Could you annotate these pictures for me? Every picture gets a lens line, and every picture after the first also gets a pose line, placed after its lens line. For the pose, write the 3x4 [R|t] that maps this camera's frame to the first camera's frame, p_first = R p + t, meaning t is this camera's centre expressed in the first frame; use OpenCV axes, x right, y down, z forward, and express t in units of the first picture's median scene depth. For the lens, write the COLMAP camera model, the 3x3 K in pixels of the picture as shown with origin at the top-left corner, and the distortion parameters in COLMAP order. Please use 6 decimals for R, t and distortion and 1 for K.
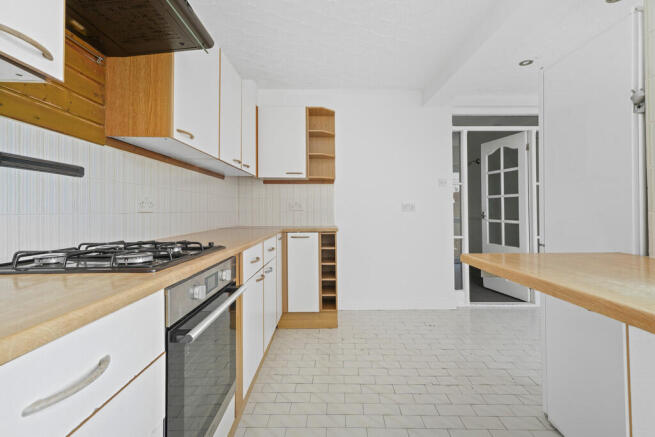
lens RADIAL K [[305.5, 0, 326.9], [0, 305.5, 203.1], [0, 0, 1]] dist [-0.000042, -0.000008]
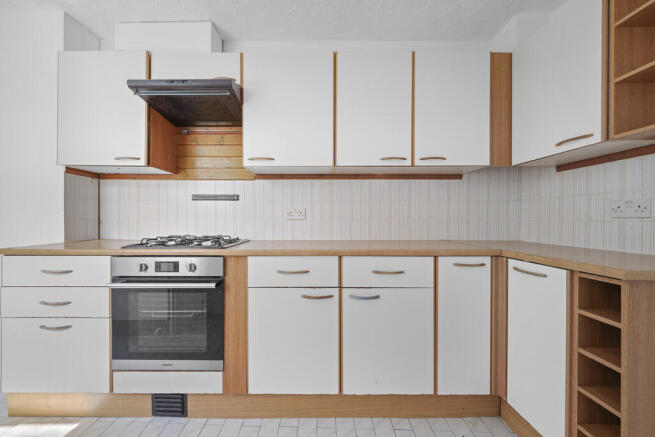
lens RADIAL K [[237.1, 0, 319.9], [0, 237.1, 221.8], [0, 0, 1]] dist [-0.006005, 0.000188]
pose [[-0.000988, 0.006123, -0.999981, 0.292500], [0.021237, 0.999756, 0.006101, 0.021711], [0.999774, -0.021231, -0.001118, 0.668128]]
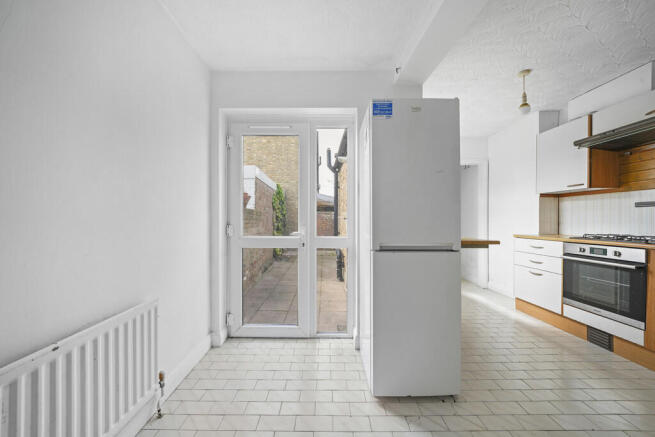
lens RADIAL K [[237.1, 0, 319.9], [0, 237.1, 221.8], [0, 0, 1]] dist [-0.006005, 0.000188]
pose [[-0.999892, -0.001899, -0.014596, 0.786022], [-0.001659, 0.999864, -0.016438, 0.024692], [0.014626, -0.016412, -0.999758, 1.158463]]
